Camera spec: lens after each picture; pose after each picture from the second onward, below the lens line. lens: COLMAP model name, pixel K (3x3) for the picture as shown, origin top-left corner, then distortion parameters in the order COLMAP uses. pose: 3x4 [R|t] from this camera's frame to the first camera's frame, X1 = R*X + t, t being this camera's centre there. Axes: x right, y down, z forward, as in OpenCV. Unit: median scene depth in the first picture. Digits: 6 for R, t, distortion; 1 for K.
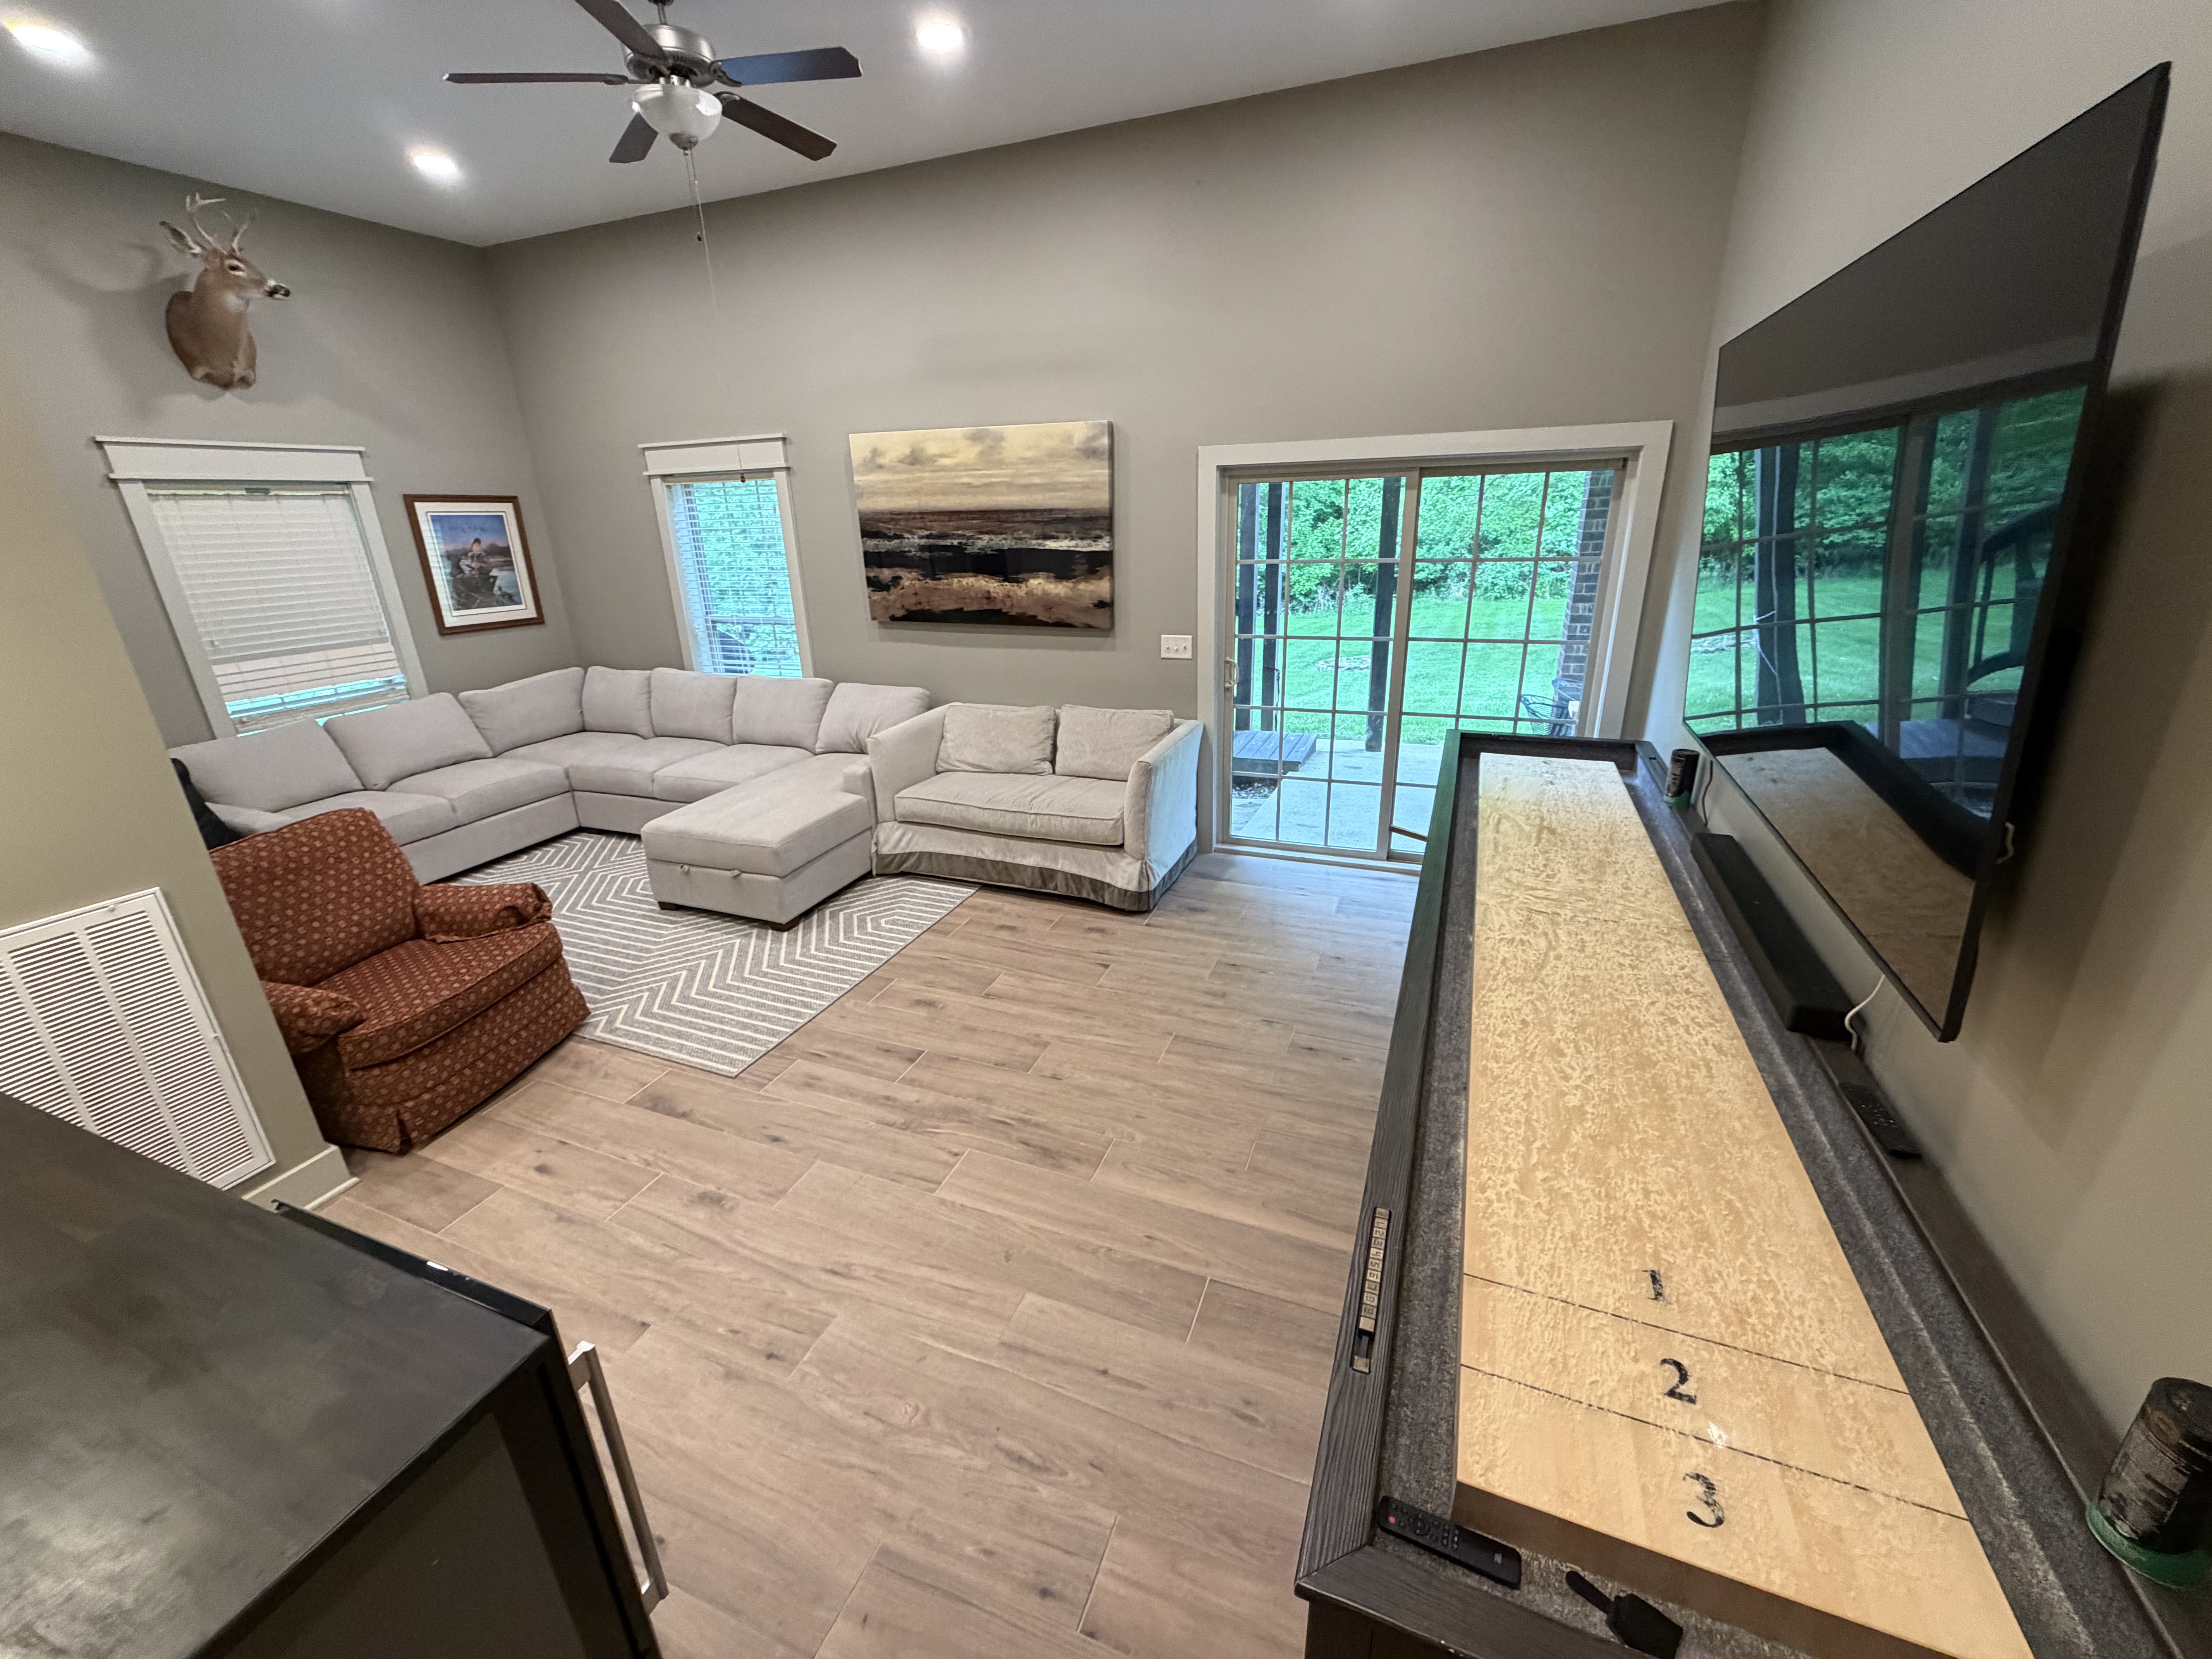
lens RADIAL K [[880.0, 0, 1106.0], [0, 880.0, 829.5], [0, 0, 1]] dist [-0.000211, -0.000126]
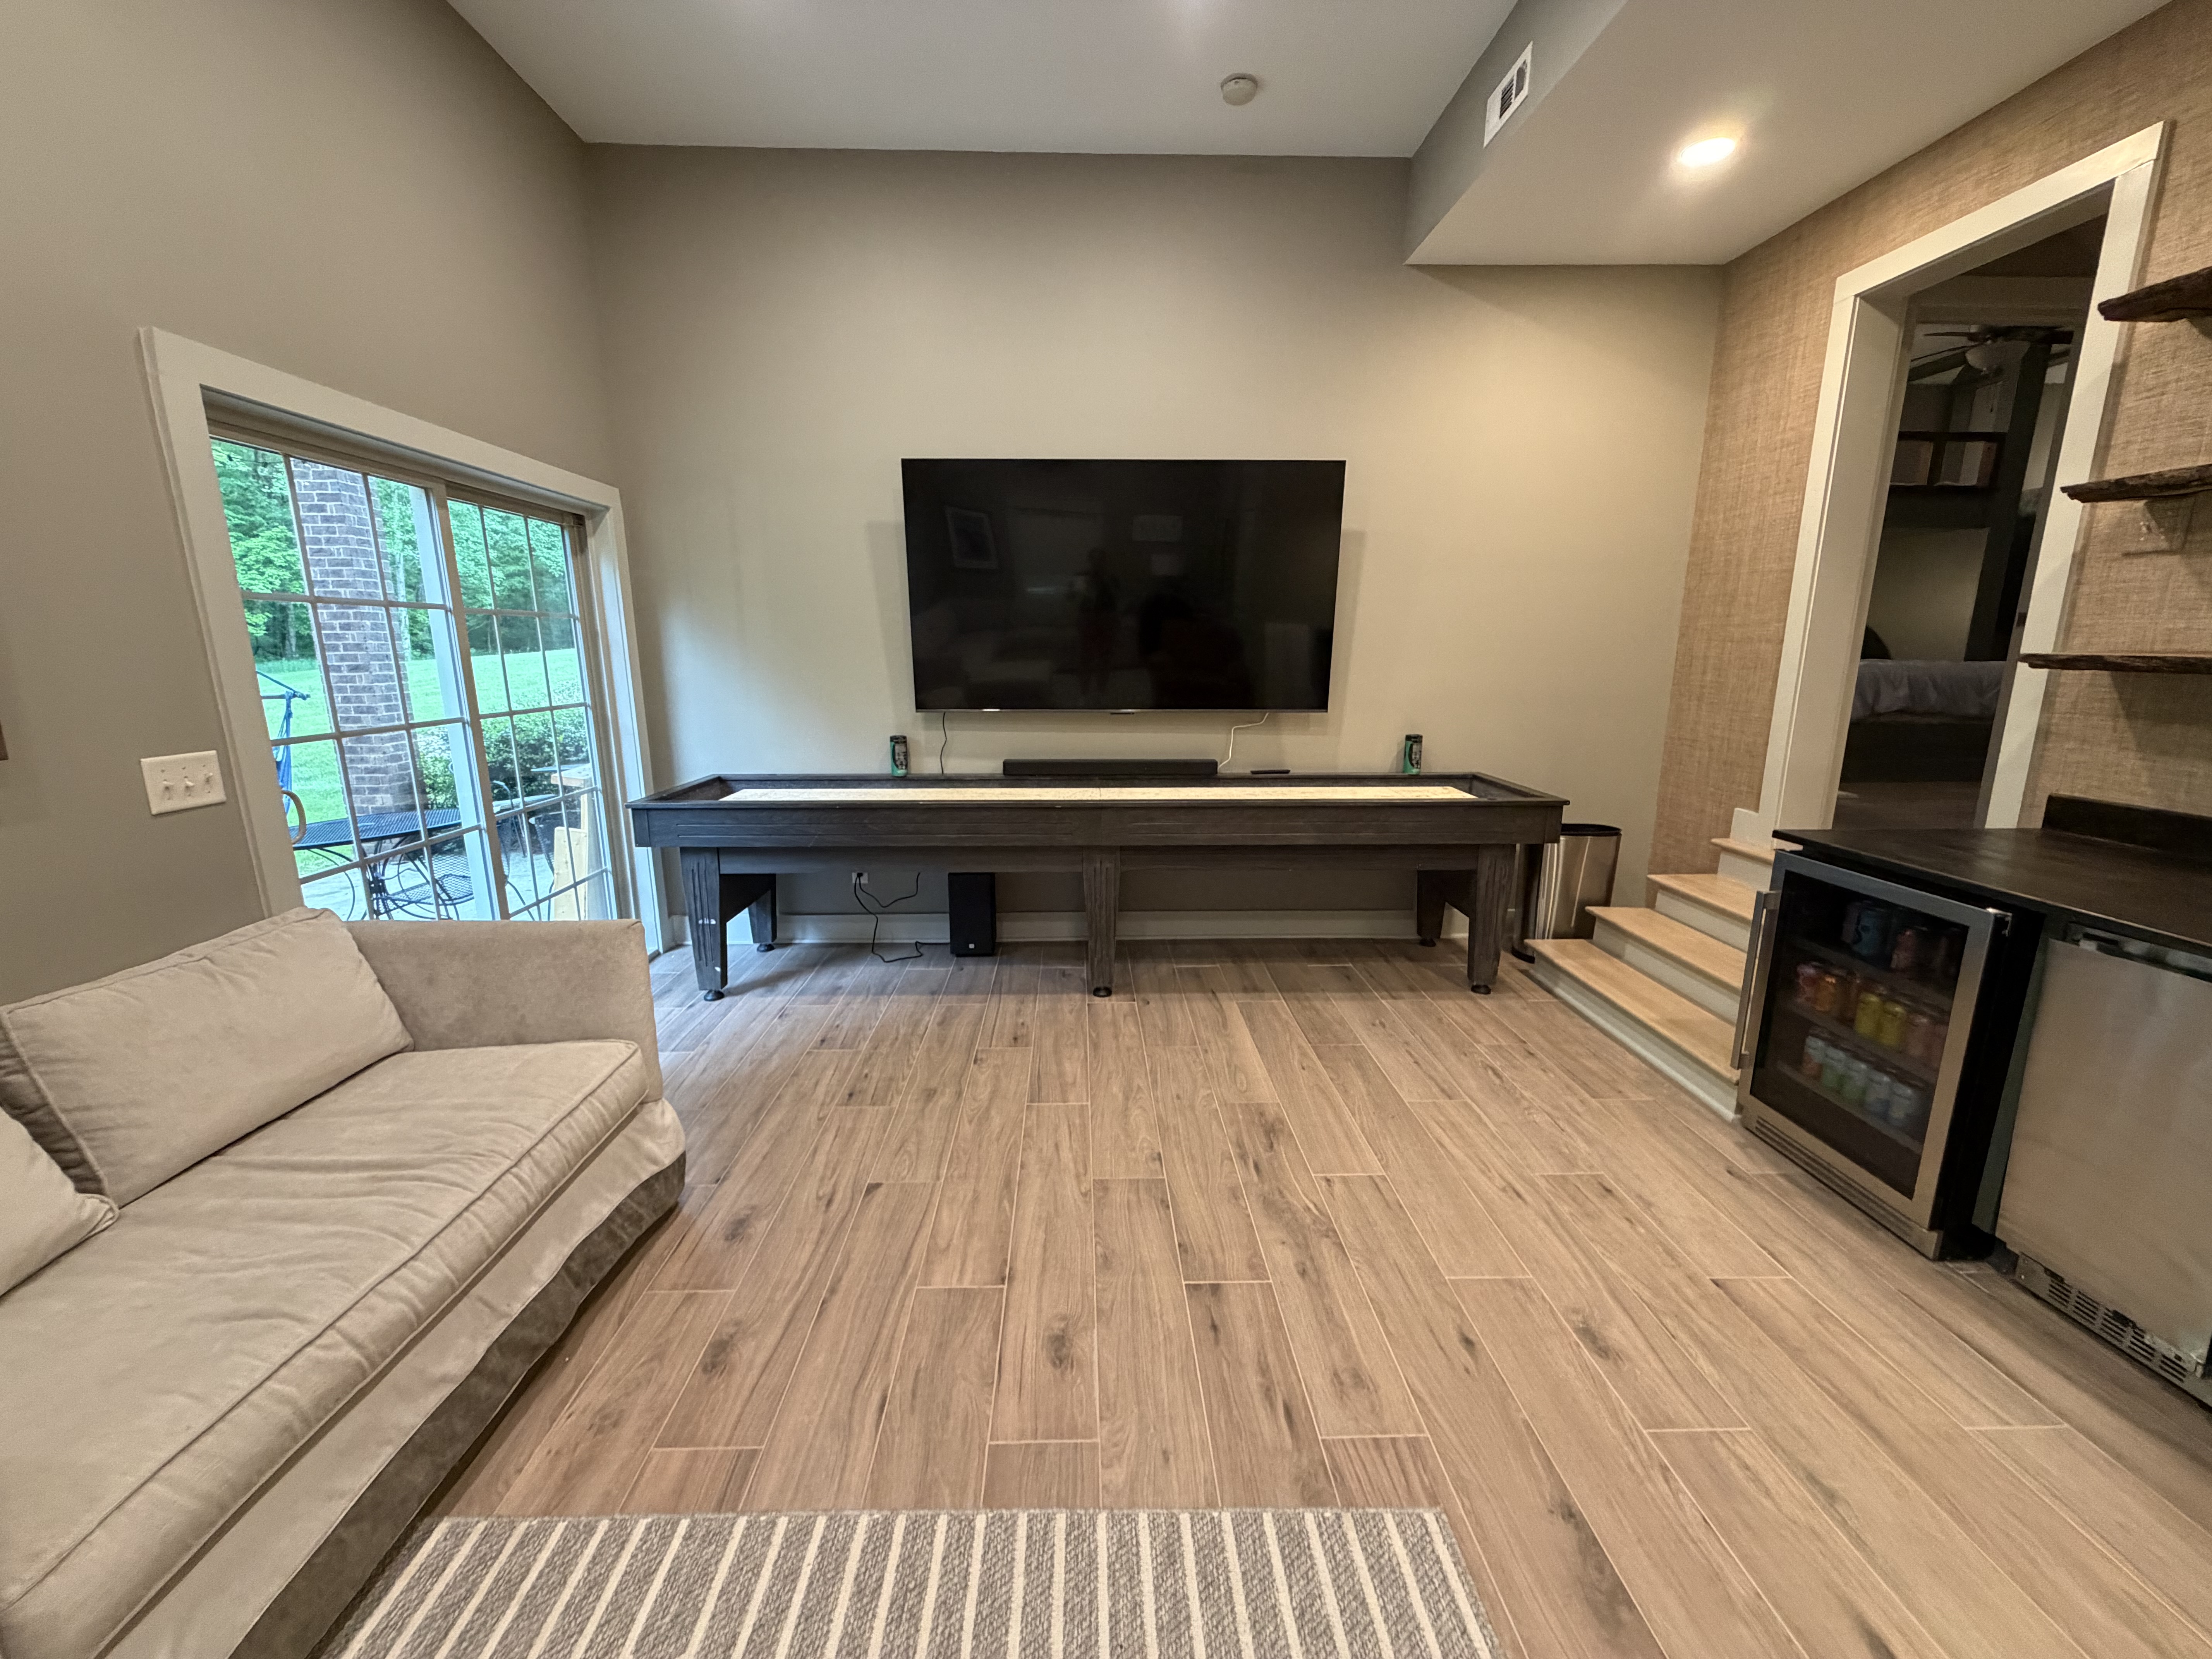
lens RADIAL K [[880.0, 0, 1106.0], [0, 880.0, 829.5], [0, 0, 1]] dist [-0.000211, -0.000126]
pose [[-0.397420, -0.157654, 0.903992, -0.732064], [0.328059, 0.895615, 0.300417, -0.256495], [-0.856992, 0.415954, -0.304216, 1.159086]]
